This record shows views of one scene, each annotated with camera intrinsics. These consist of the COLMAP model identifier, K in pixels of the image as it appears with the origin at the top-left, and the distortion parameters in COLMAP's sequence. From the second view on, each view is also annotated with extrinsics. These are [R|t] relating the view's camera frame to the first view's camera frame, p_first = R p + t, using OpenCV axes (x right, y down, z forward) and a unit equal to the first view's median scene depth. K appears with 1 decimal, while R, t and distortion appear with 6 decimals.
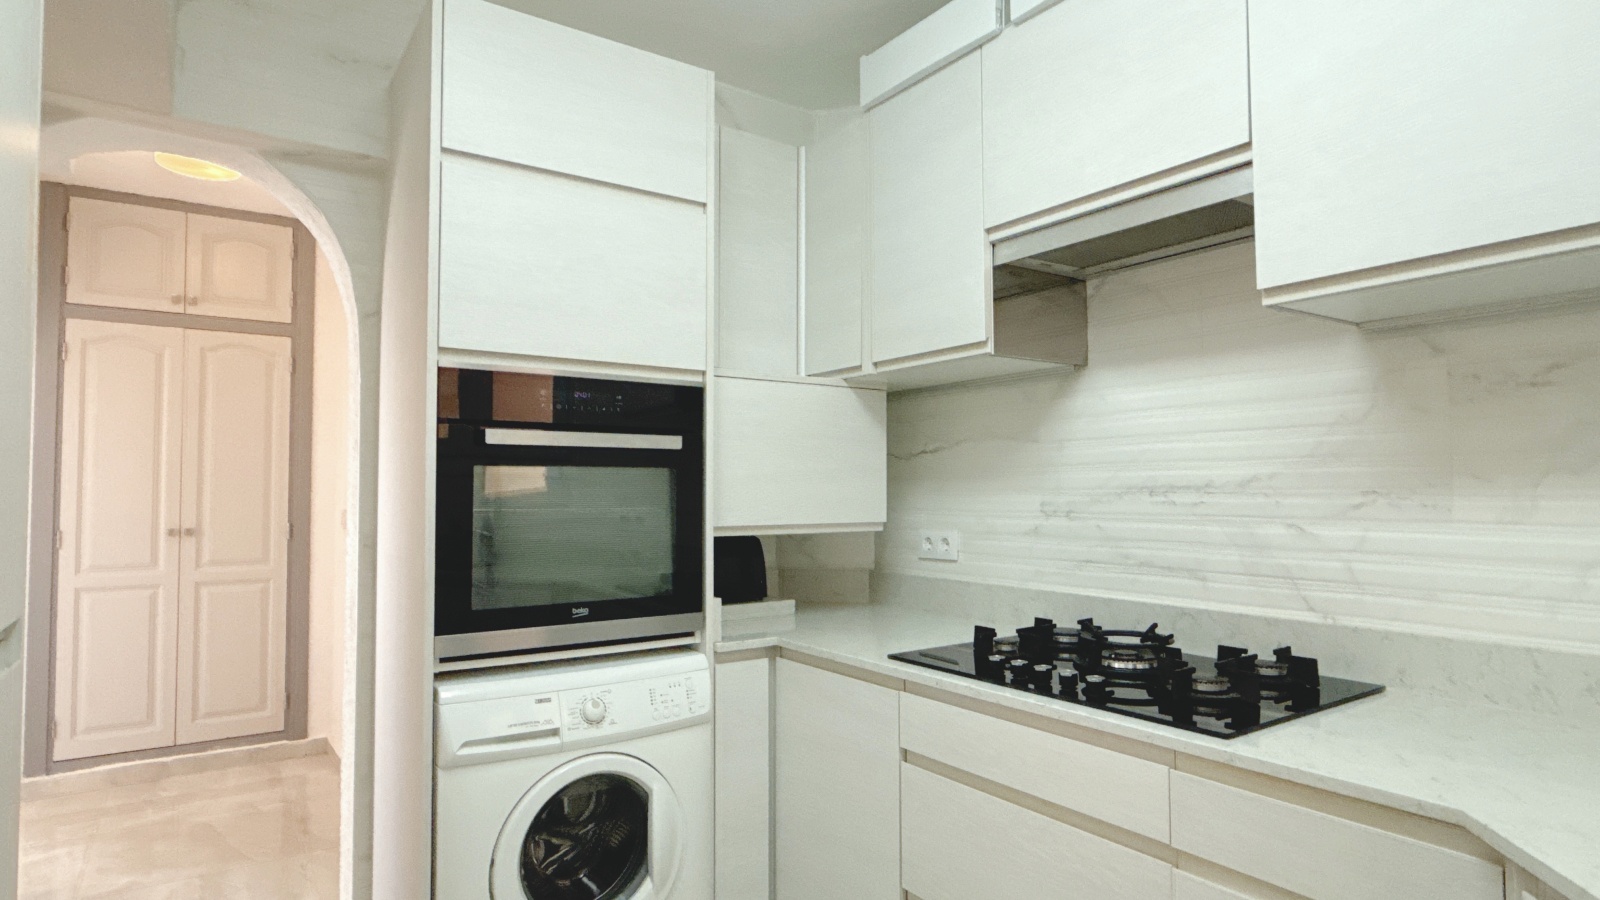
lens RADIAL K [[868.6, 0, 805.3], [0, 868.6, 445.2], [0, 0, 1]] dist [0.007252, 0.000021]
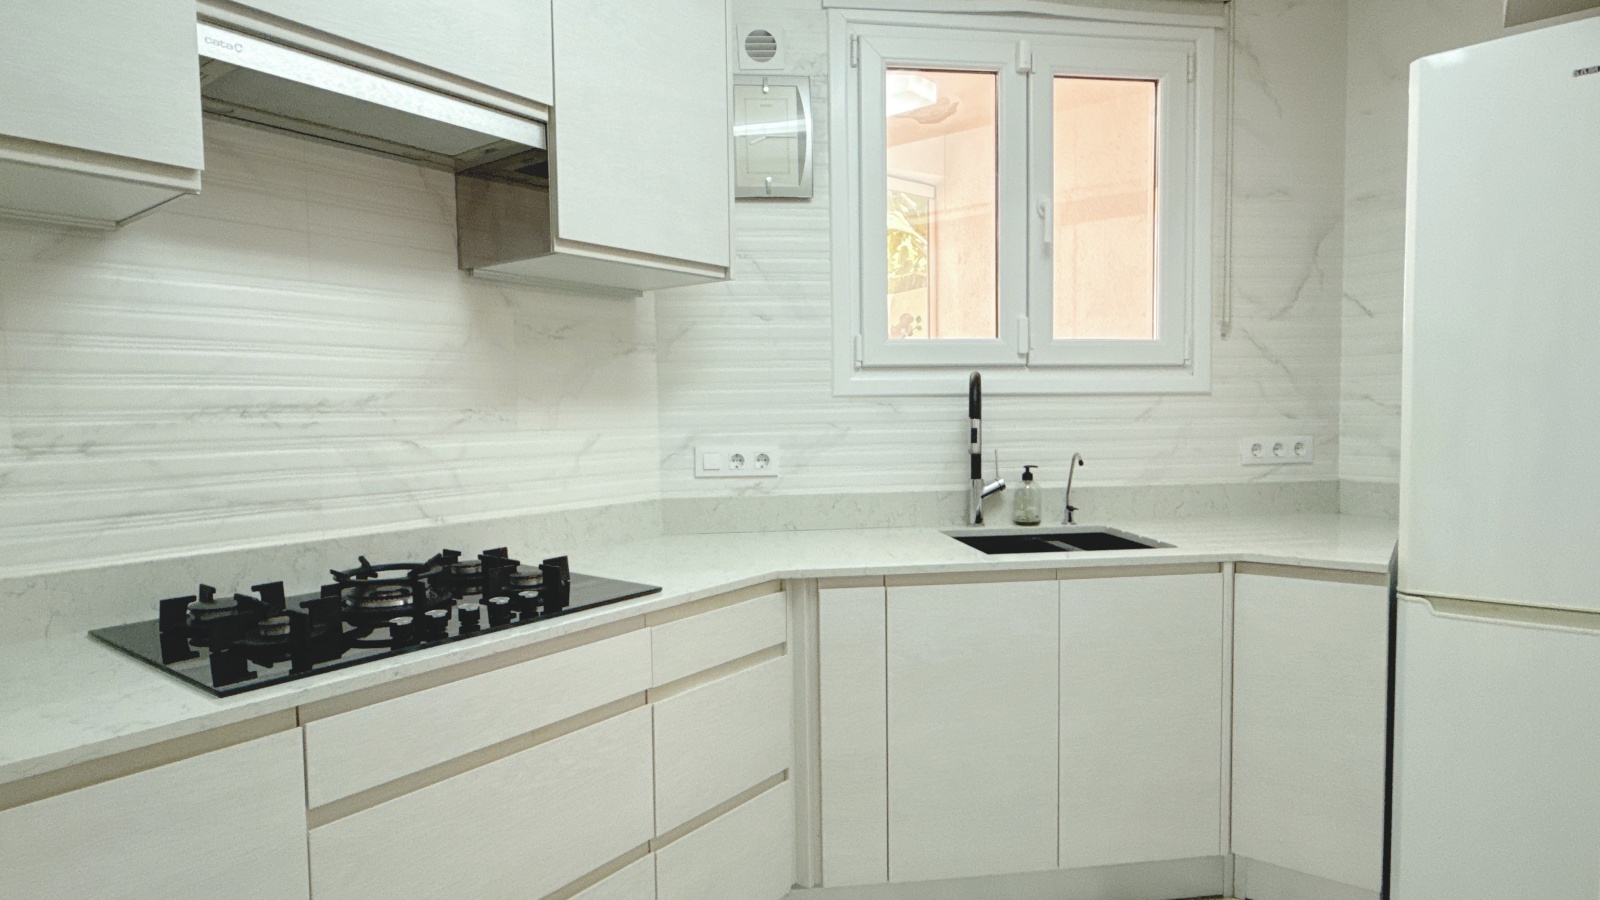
lens RADIAL K [[868.6, 0, 803.2], [0, 868.6, 457.5], [0, 0, 1]] dist [0.007252, 0.000021]
pose [[-0.306038, -0.050115, 0.950699, -0.571771], [-0.039193, 0.998430, 0.040014, 0.047147], [-0.951212, -0.025015, -0.307522, 0.820502]]
